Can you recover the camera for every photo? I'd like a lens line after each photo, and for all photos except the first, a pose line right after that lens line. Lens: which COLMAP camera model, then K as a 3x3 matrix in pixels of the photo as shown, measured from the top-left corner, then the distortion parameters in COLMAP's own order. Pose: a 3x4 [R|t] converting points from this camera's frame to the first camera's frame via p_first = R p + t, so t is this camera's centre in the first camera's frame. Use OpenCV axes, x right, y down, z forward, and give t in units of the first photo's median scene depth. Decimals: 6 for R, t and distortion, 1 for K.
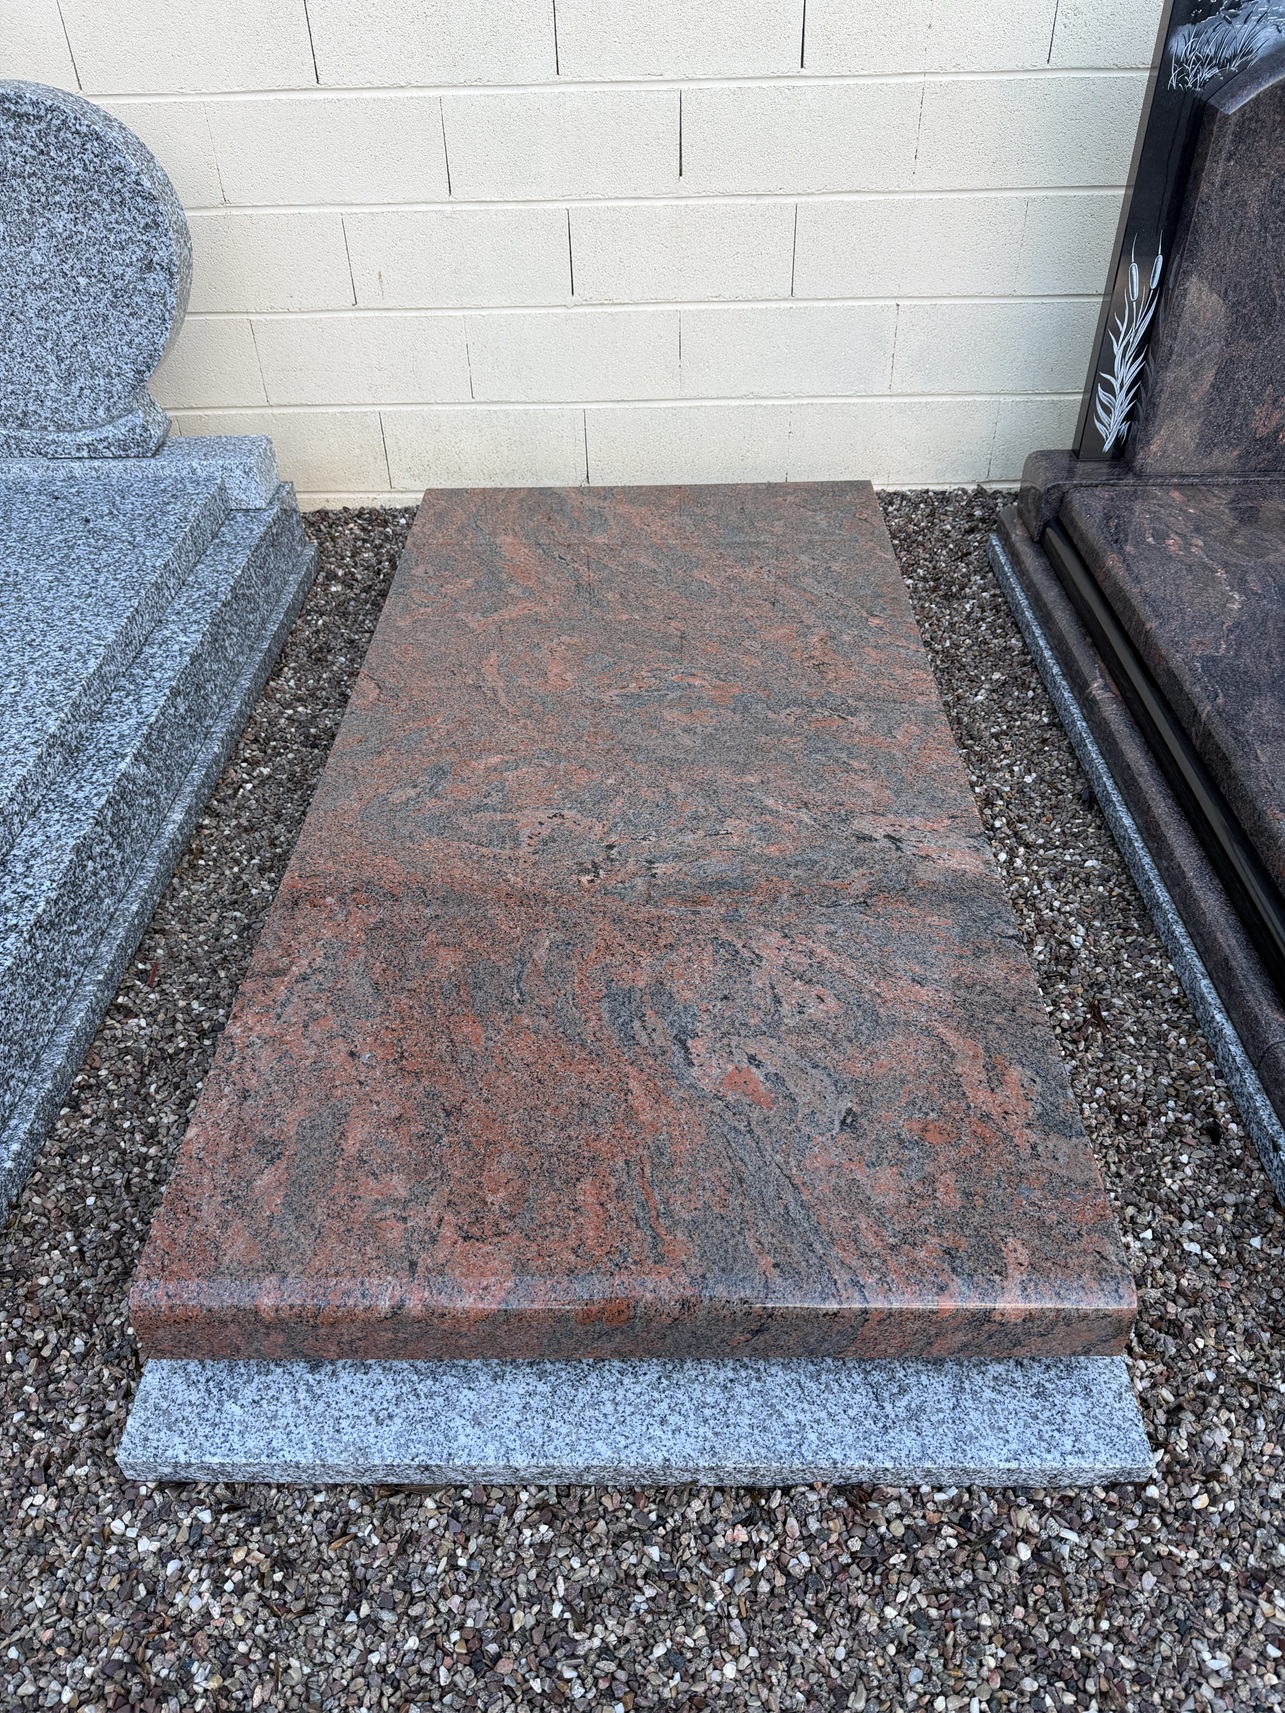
lens RADIAL K [[1219.8, 0, 642.3], [0, 1219.8, 858.7], [0, 0, 1]] dist [-0.023803, 0.015896]
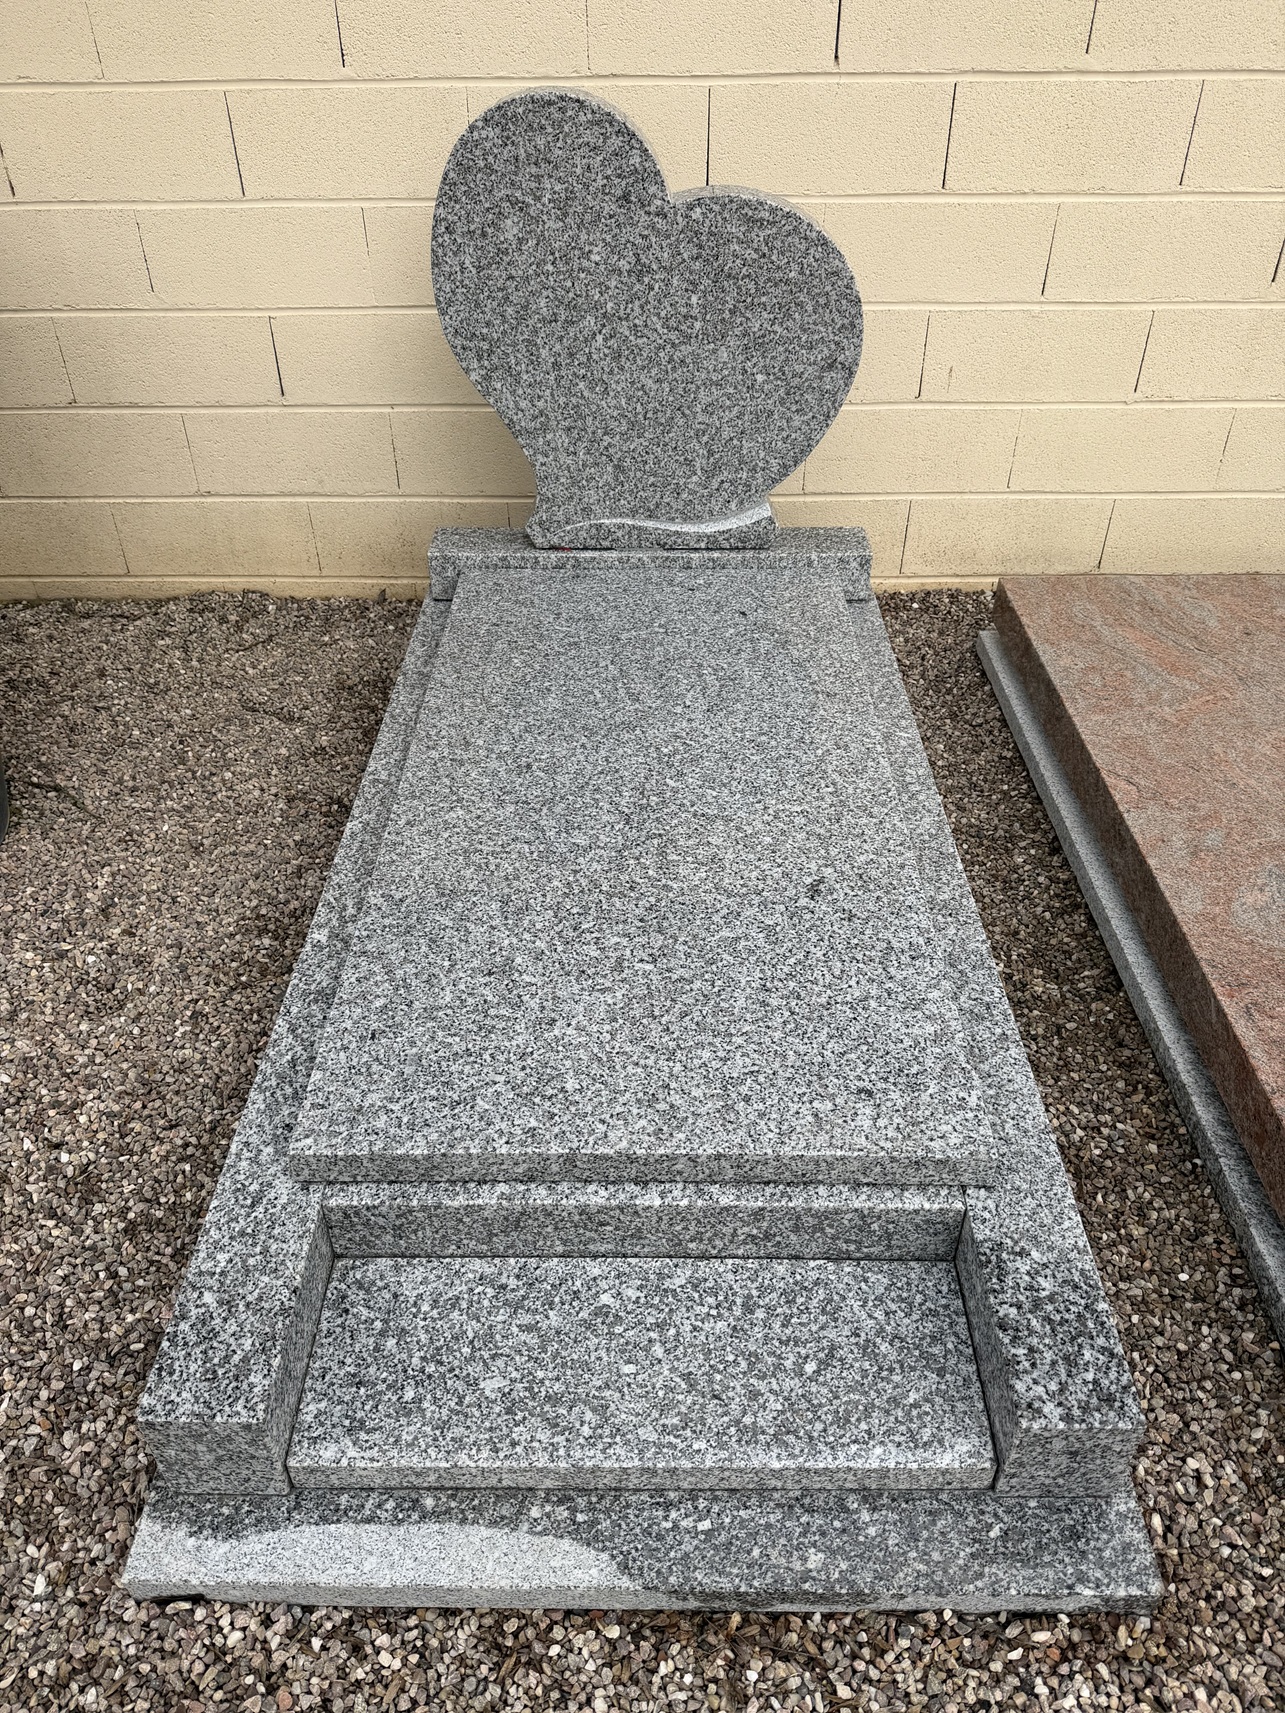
lens RADIAL K [[1219.8, 0, 646.6], [0, 1219.8, 856.5], [0, 0, 1]] dist [-0.023803, 0.015896]
pose [[0.999193, -0.008370, 0.039282, -0.607973], [0.010051, 0.999032, -0.042815, -0.038878], [-0.038886, 0.043175, 0.998310, 0.013688]]
